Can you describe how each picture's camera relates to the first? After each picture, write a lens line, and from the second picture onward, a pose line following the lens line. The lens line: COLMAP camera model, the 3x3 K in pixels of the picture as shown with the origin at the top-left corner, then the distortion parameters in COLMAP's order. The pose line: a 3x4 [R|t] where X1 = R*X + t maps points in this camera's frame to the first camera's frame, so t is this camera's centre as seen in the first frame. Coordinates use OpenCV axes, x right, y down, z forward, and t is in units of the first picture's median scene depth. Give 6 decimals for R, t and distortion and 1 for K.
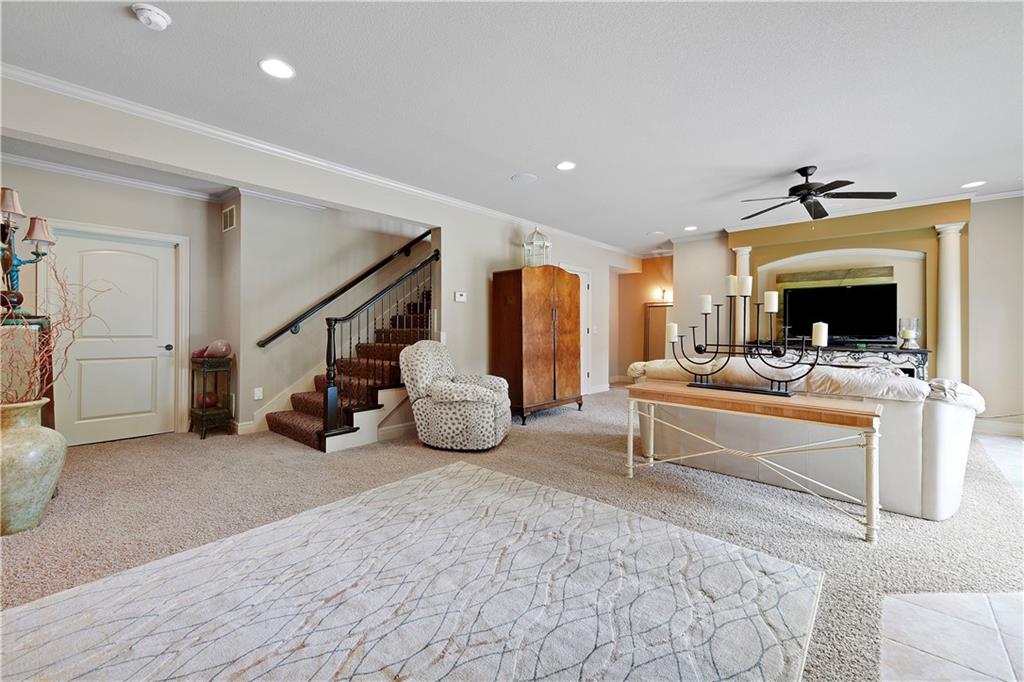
lens RADIAL K [[415.7, 0, 514.7], [0, 415.7, 338.2], [0, 0, 1]] dist [0.018353, -0.000049]
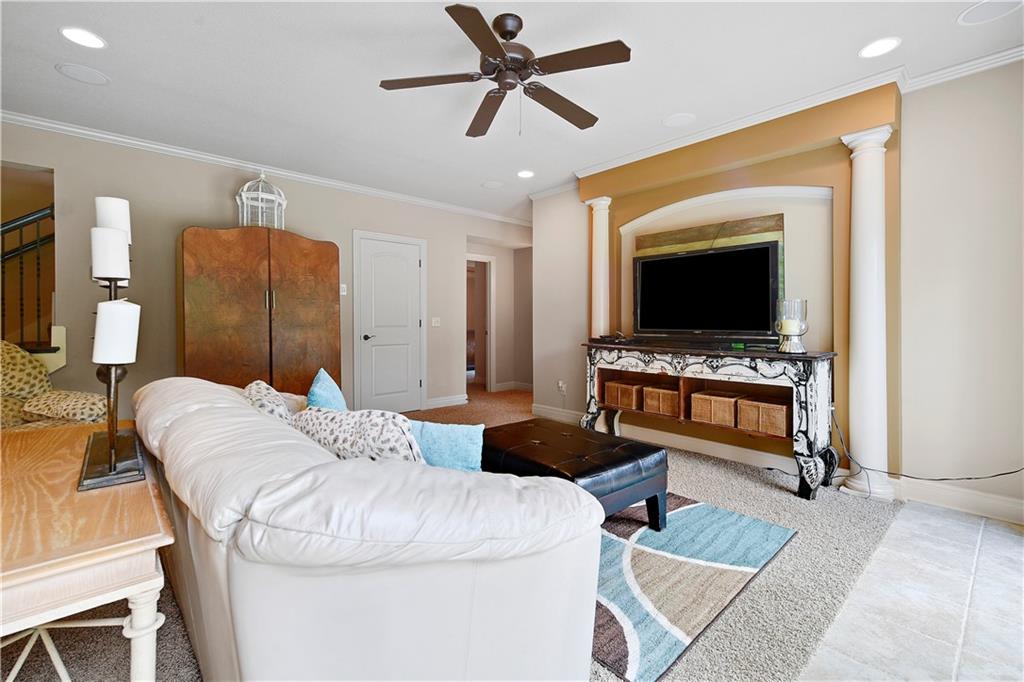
lens RADIAL K [[443.2, 0, 510.6], [0, 443.2, 332.8], [0, 0, 1]] dist [0.020389, 0.000019]
pose [[0.991957, -0.001547, -0.126563, 0.607740], [0.001975, 0.999993, 0.003254, -0.004215], [0.126557, -0.003478, 0.991953, 0.329439]]
